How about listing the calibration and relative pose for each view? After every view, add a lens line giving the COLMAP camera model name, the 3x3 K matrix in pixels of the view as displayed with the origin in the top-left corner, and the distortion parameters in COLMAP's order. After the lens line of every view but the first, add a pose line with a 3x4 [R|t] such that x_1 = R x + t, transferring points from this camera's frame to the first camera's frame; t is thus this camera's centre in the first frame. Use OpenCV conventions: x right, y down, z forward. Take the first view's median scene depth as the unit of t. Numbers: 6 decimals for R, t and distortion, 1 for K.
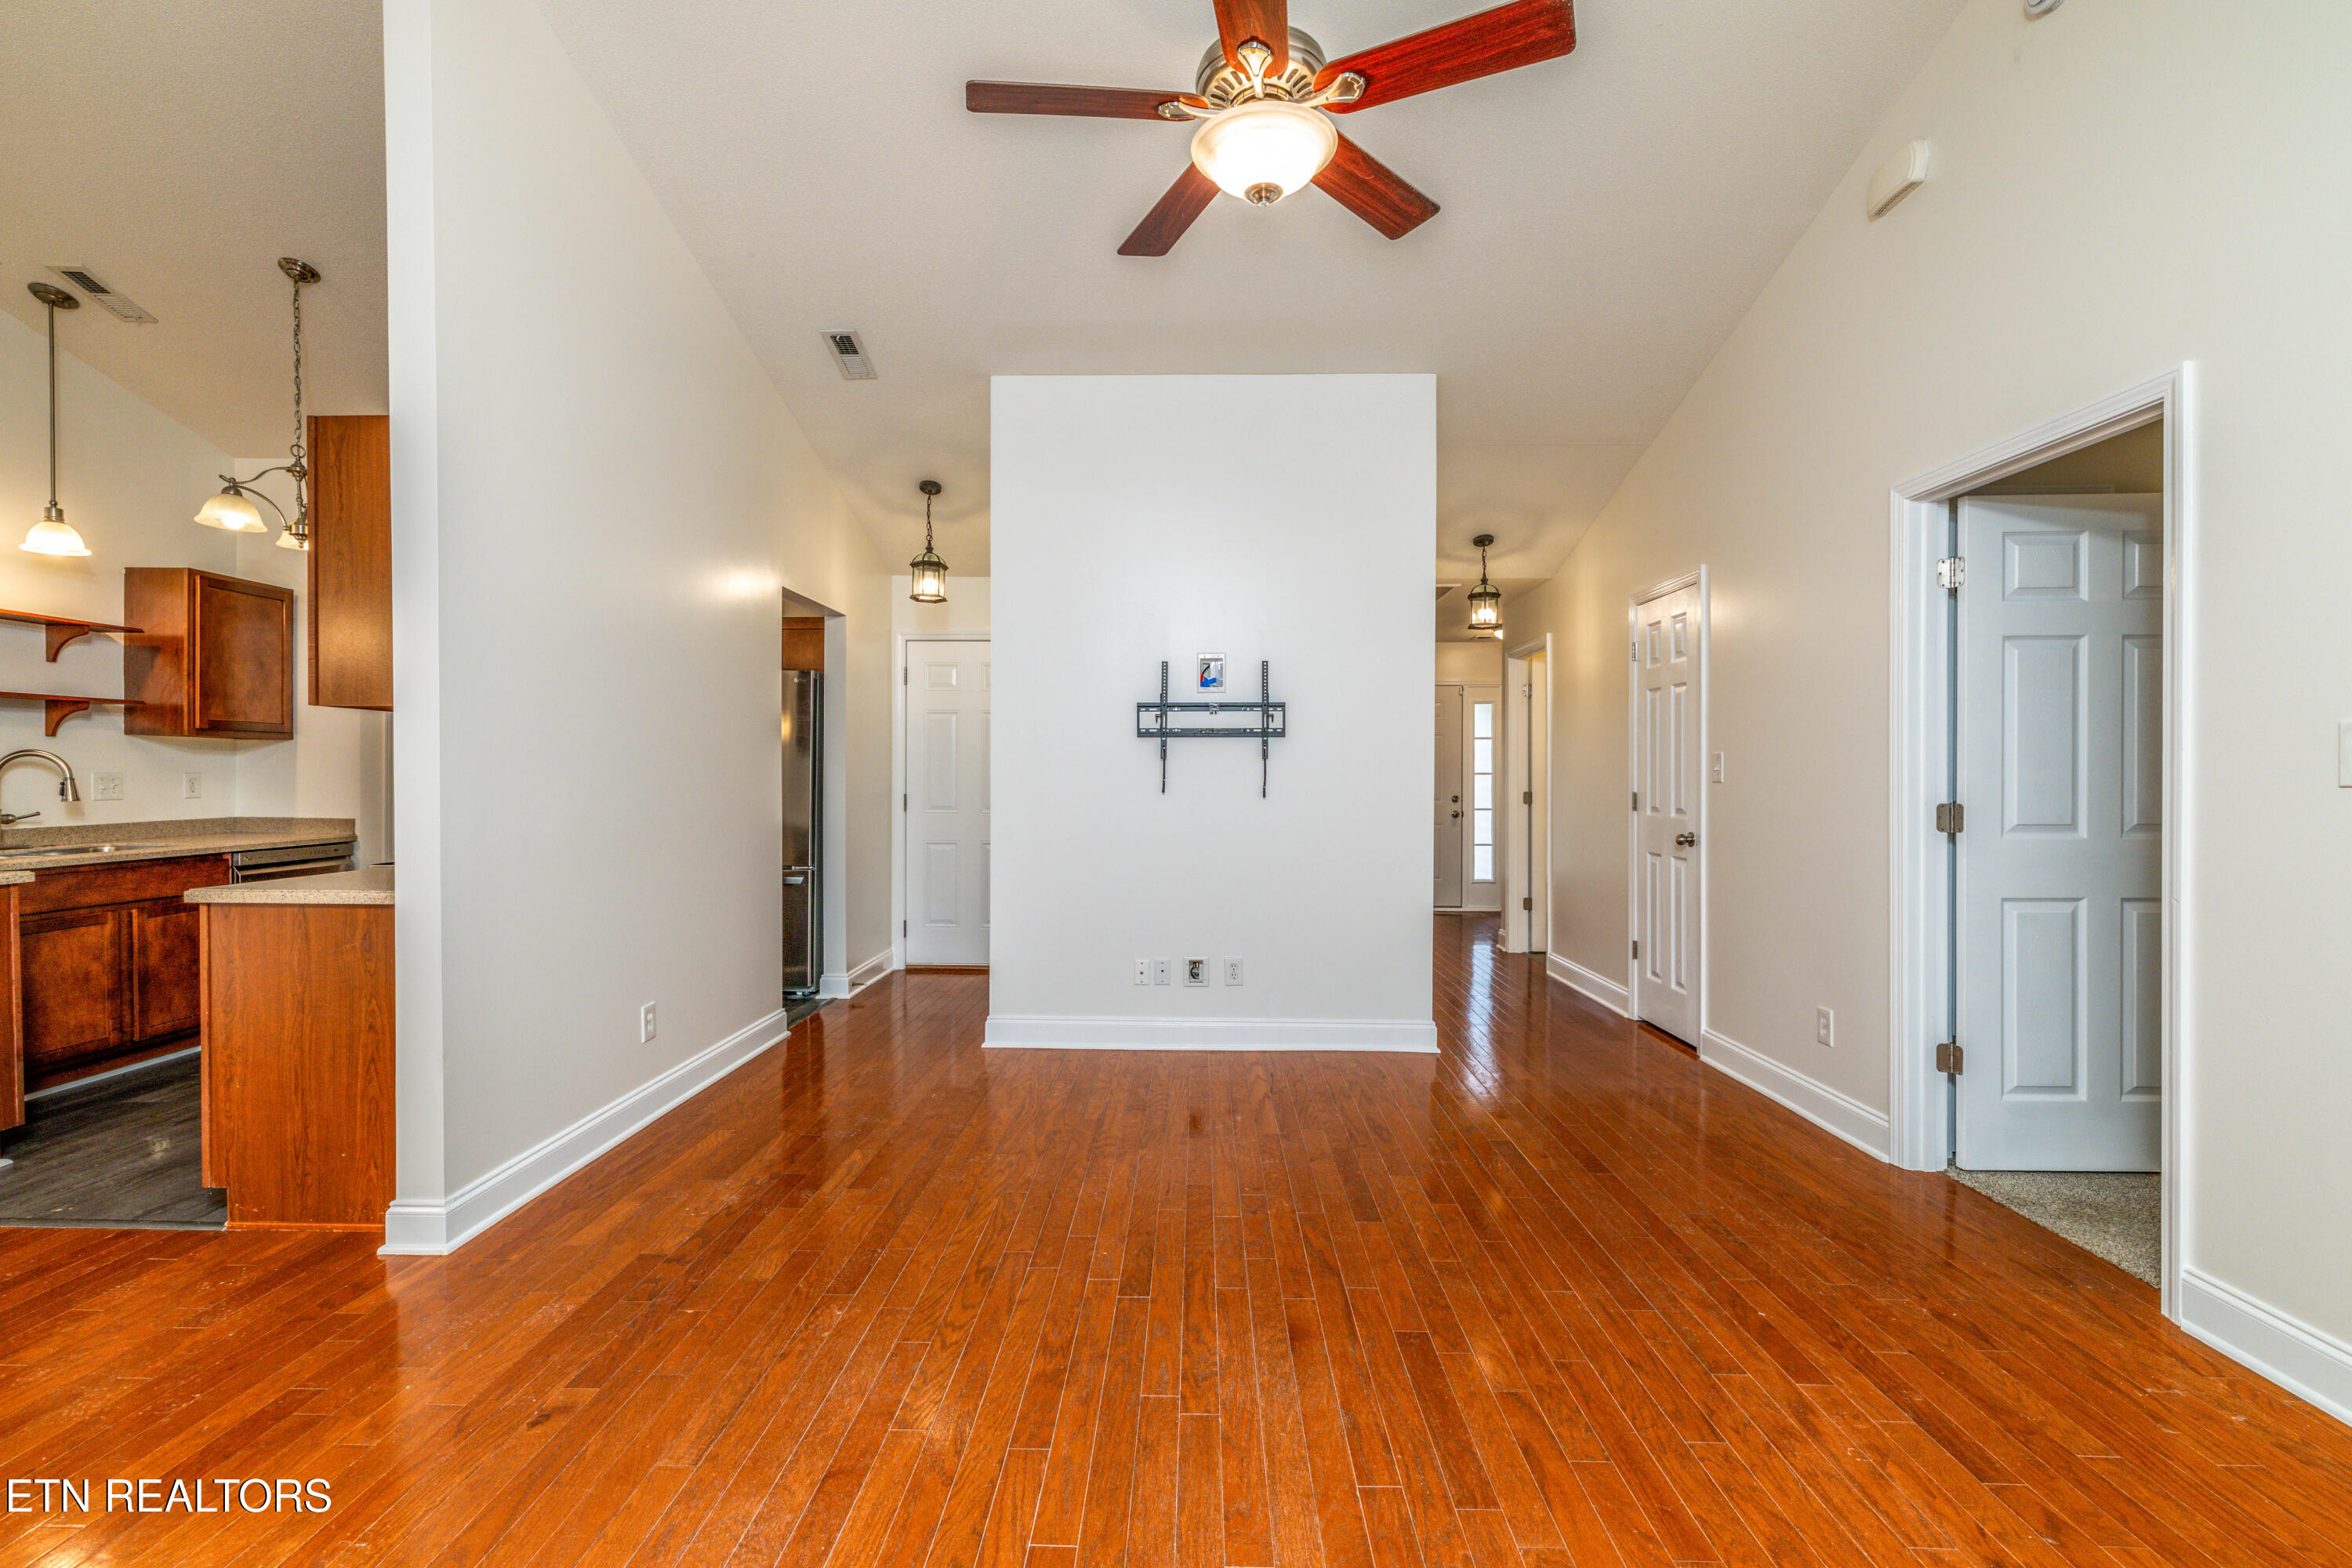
lens RADIAL K [[1012.4, 0, 1171.5], [0, 1012.4, 785.6], [0, 0, 1]] dist [0.001460, -0.000319]
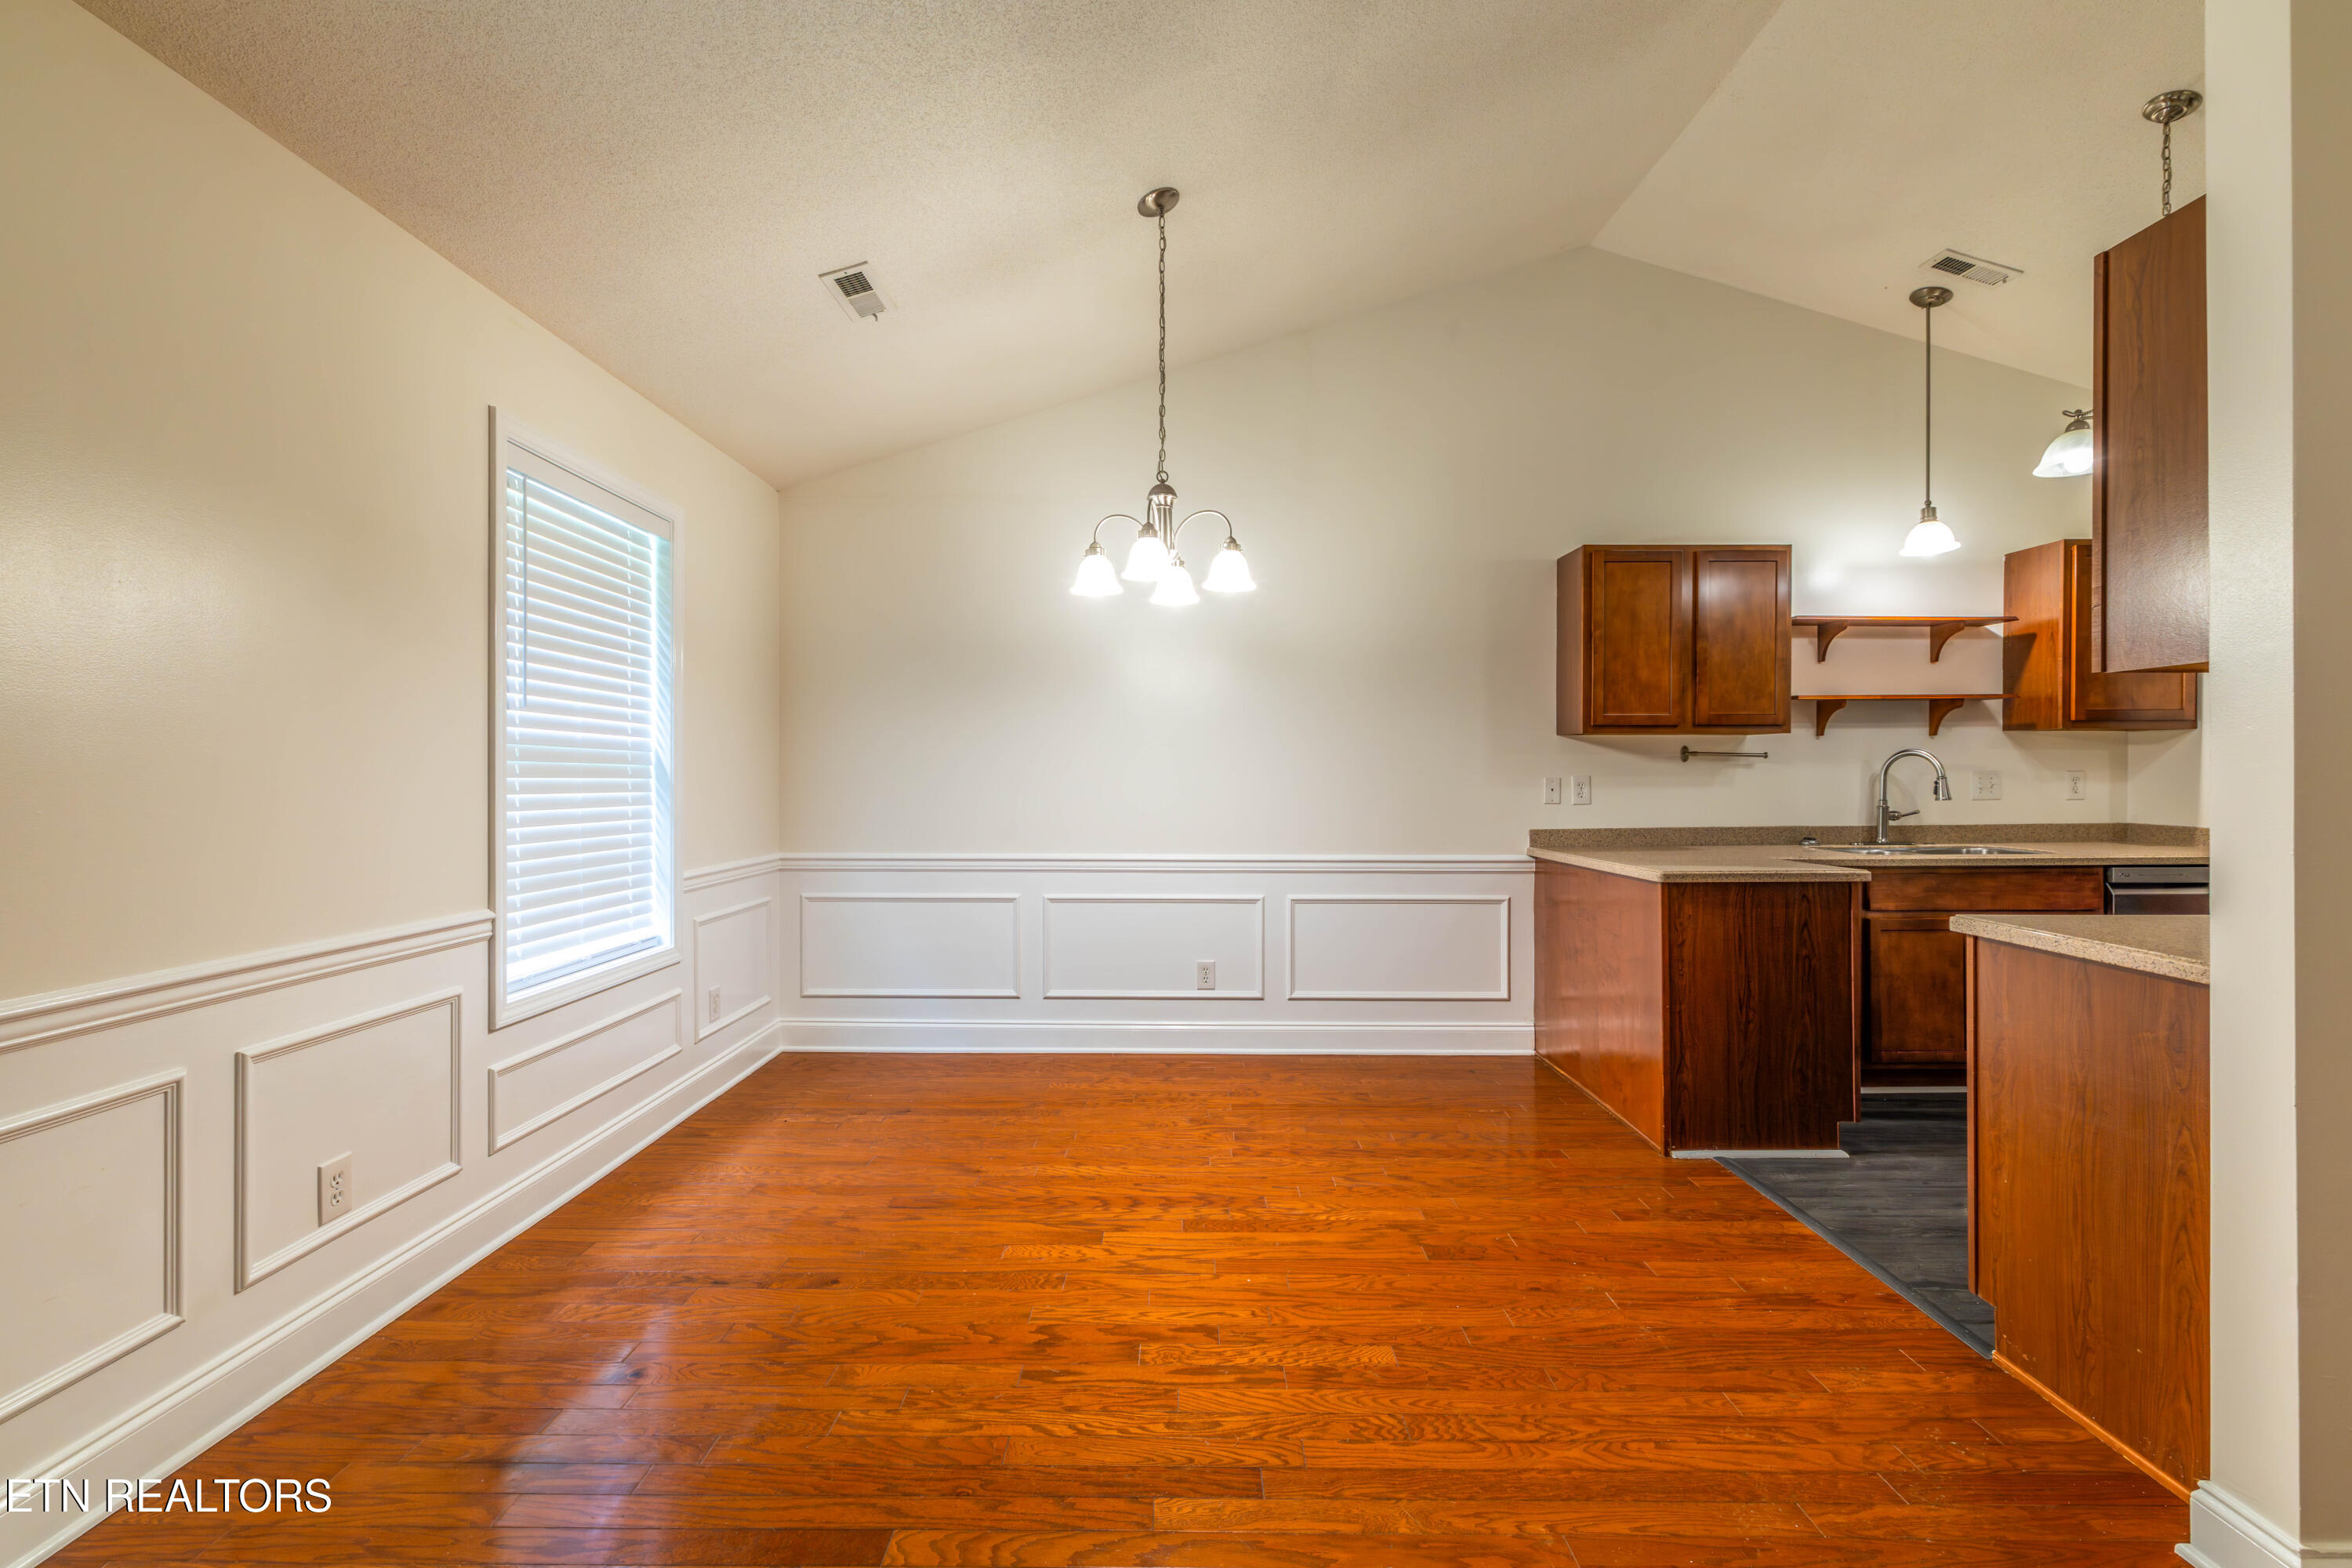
lens RADIAL K [[1019.4, 0, 1163.8], [0, 1019.4, 774.5], [0, 0, 1]] dist [-0.001559, 0.001041]
pose [[0.017525, -0.000601, -0.999846, -0.107150], [-0.009214, 0.999957, -0.000763, -0.002149], [0.999804, 0.009226, 0.017518, 0.226927]]
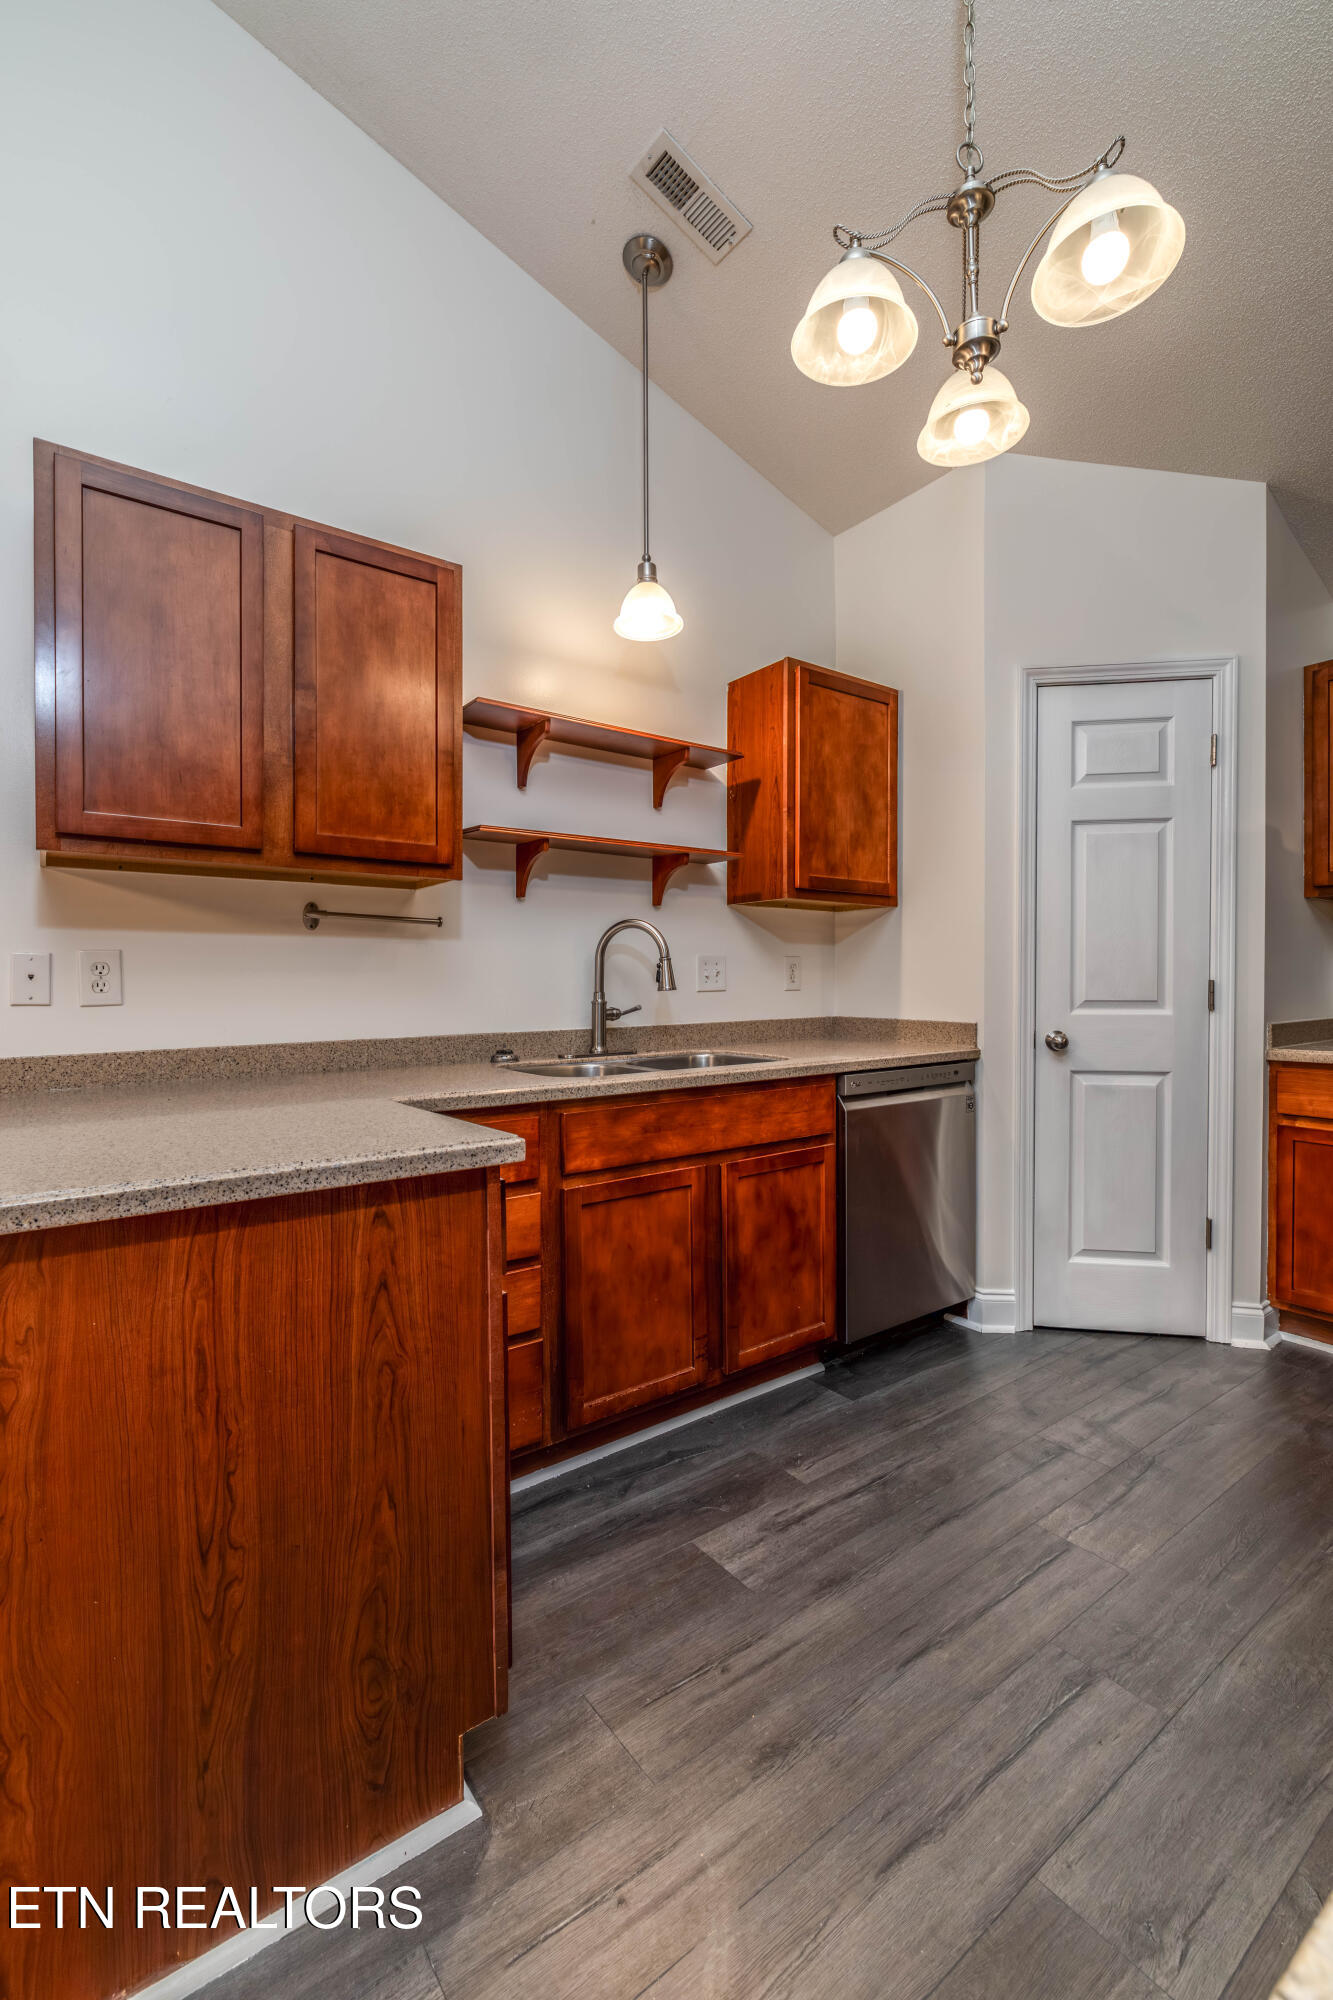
lens RADIAL K [[866.9, 0, 666.0], [0, 866.9, 991.2], [0, 0, 1]] dist [-0.001559, 0.001041]
pose [[0.609184, 0.002537, -0.793025, -0.621699], [-0.003118, 0.999995, 0.000803, 0.015593], [0.793023, 0.001984, 0.609189, 0.647013]]
